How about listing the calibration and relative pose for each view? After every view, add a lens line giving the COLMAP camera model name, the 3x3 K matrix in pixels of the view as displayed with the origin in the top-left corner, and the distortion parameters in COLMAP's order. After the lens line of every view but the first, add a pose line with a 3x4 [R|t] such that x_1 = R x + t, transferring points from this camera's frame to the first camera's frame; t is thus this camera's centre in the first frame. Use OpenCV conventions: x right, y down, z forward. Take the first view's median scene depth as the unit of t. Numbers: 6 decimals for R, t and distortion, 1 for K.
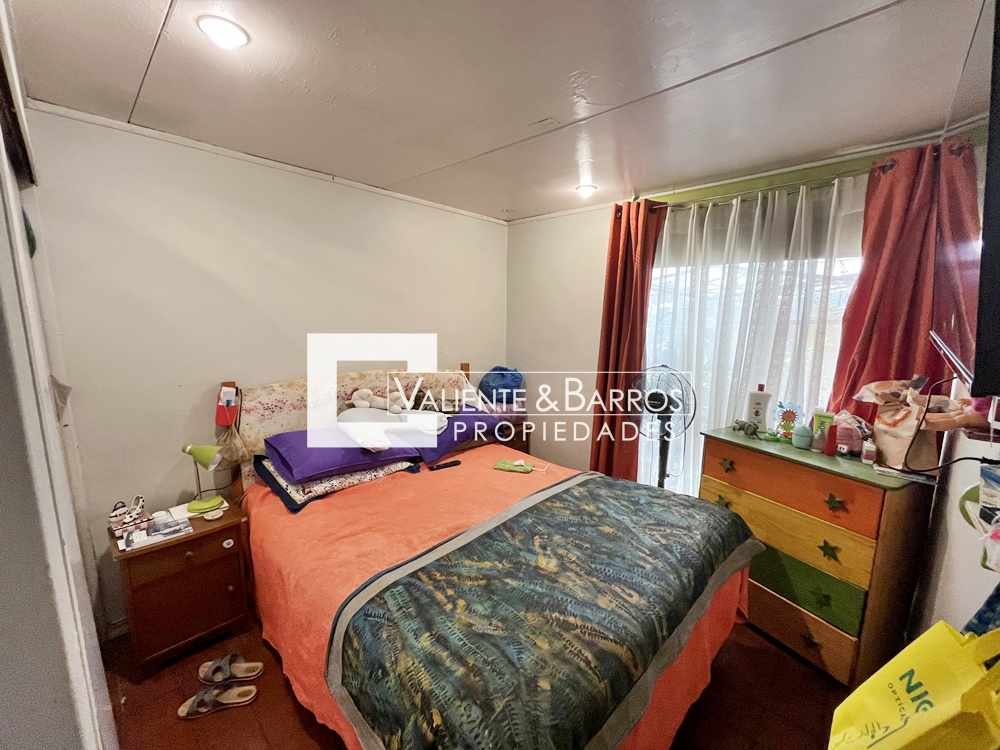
lens RADIAL K [[402.2, 0, 499.4], [0, 402.2, 377.0], [0, 0, 1]] dist [-0.002345, 0.000032]
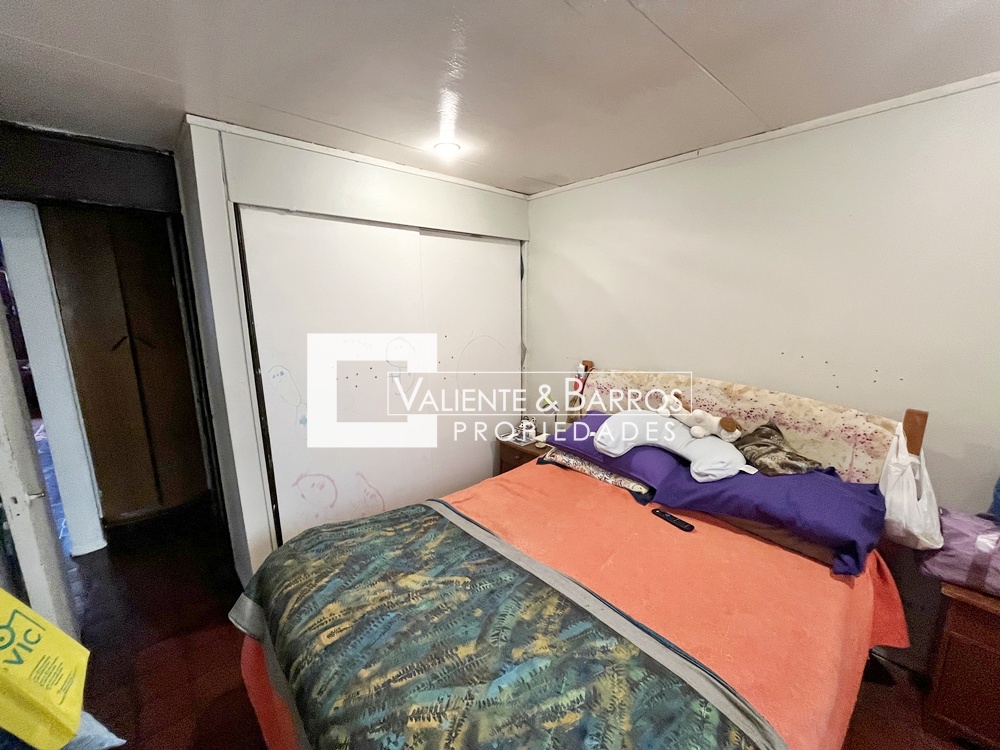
lens RADIAL K [[402.2, 0, 500.9], [0, 402.2, 375.7], [0, 0, 1]] dist [-0.002345, 0.000032]
pose [[-0.066090, 0.174663, -0.982408, 0.880293], [-0.150538, 0.971546, 0.182859, -0.189949], [0.986393, 0.159975, -0.037916, 1.078655]]
